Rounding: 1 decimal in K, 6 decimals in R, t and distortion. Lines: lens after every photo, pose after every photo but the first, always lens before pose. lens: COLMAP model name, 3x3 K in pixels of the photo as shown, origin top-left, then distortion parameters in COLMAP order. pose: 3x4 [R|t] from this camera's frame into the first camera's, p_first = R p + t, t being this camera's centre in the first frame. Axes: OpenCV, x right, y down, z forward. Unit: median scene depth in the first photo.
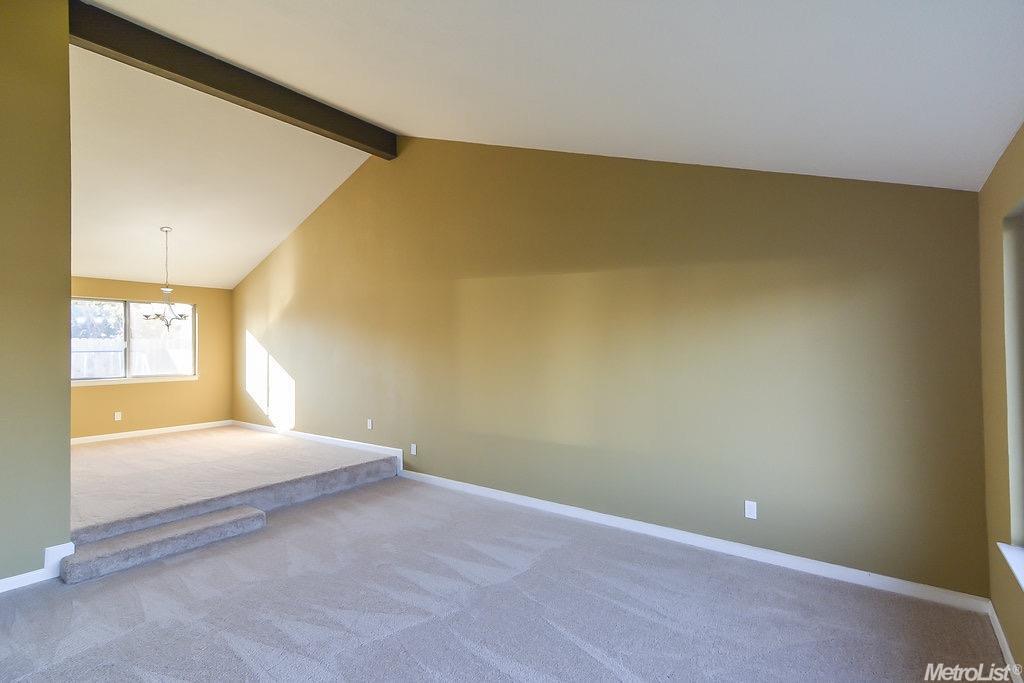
lens RADIAL K [[484.0, 0, 514.0], [0, 484.0, 345.7], [0, 0, 1]] dist [0.004225, -0.000277]
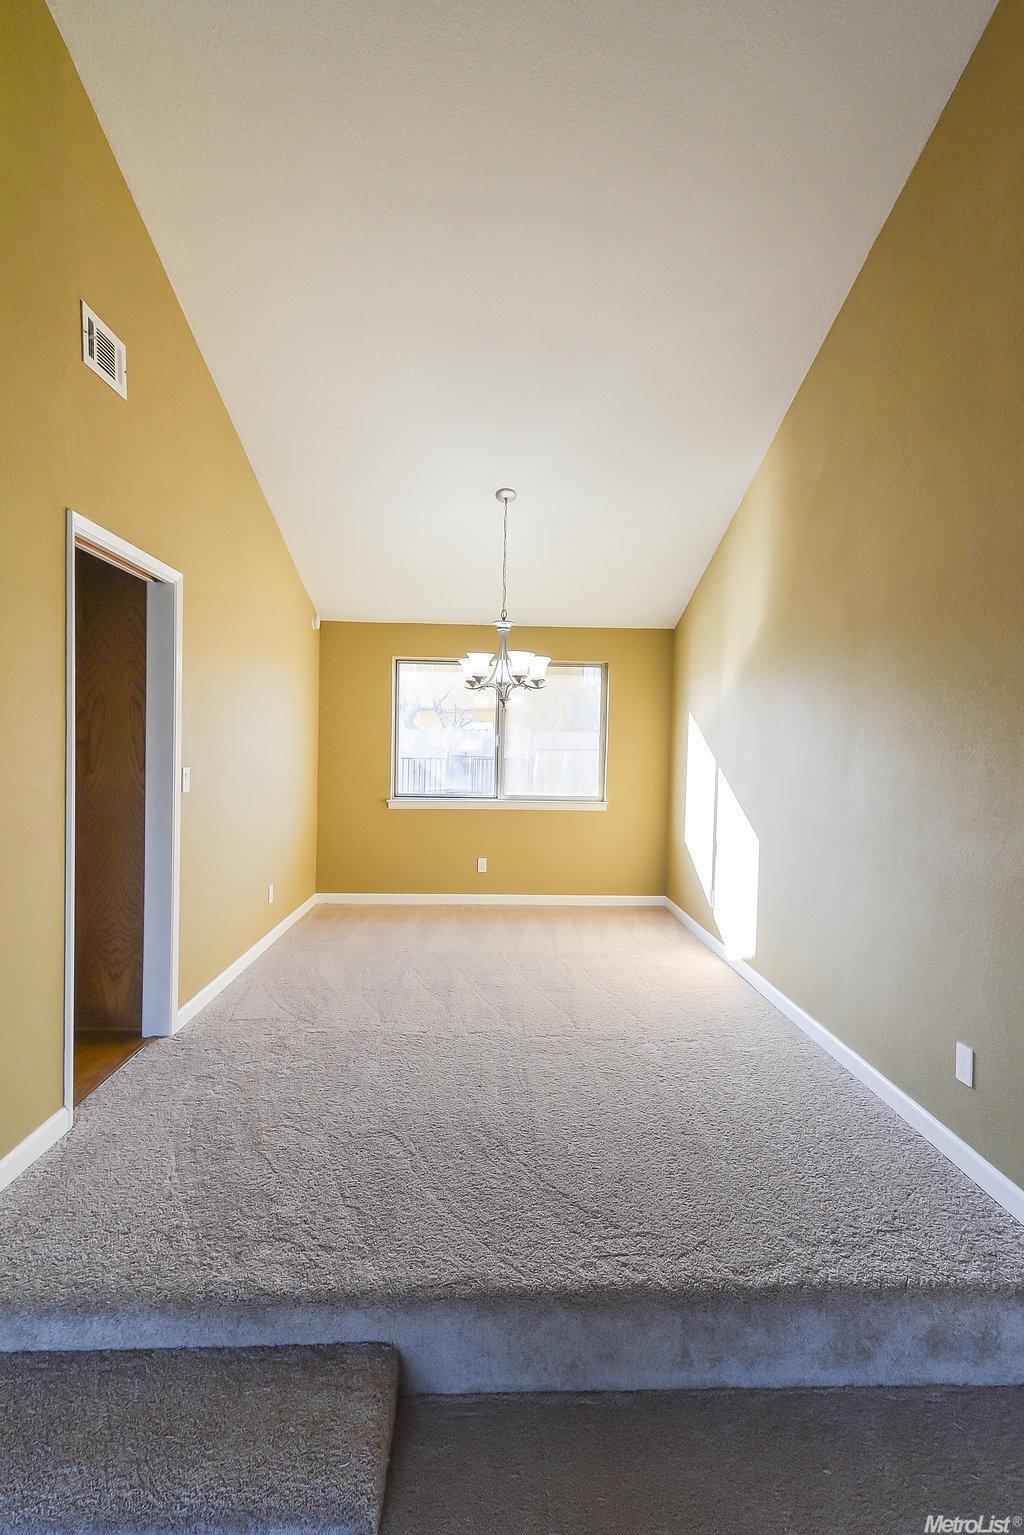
lens RADIAL K [[725.6, 0, 509.8], [0, 725.6, 768.7], [0, 0, 1]] dist [0.004225, -0.000277]
pose [[0.628739, 0.043899, -0.776376, -0.171787], [-0.019741, 0.998985, 0.040499, -0.004948], [0.777366, -0.010137, 0.628967, 0.624778]]
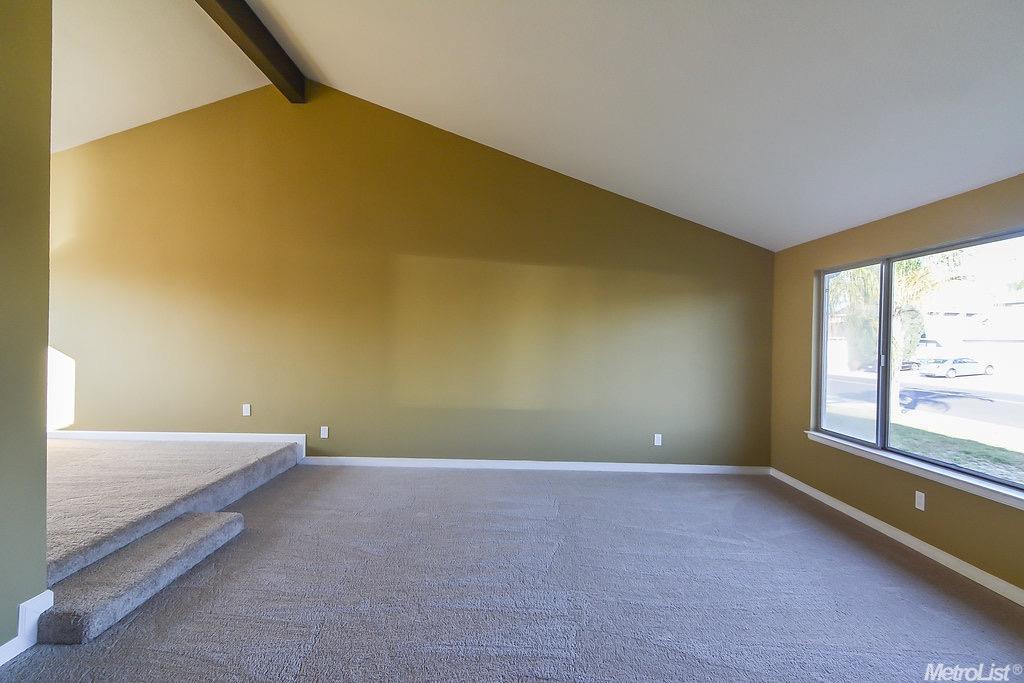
lens RADIAL K [[484.0, 0, 516.4], [0, 484.0, 338.5], [0, 0, 1]] dist [0.004225, -0.000277]
pose [[0.791795, 0.026805, 0.610198, -0.483806], [-0.032835, 0.999460, -0.001298, 0.026183], [-0.609904, -0.019008, 0.792248, 0.056156]]
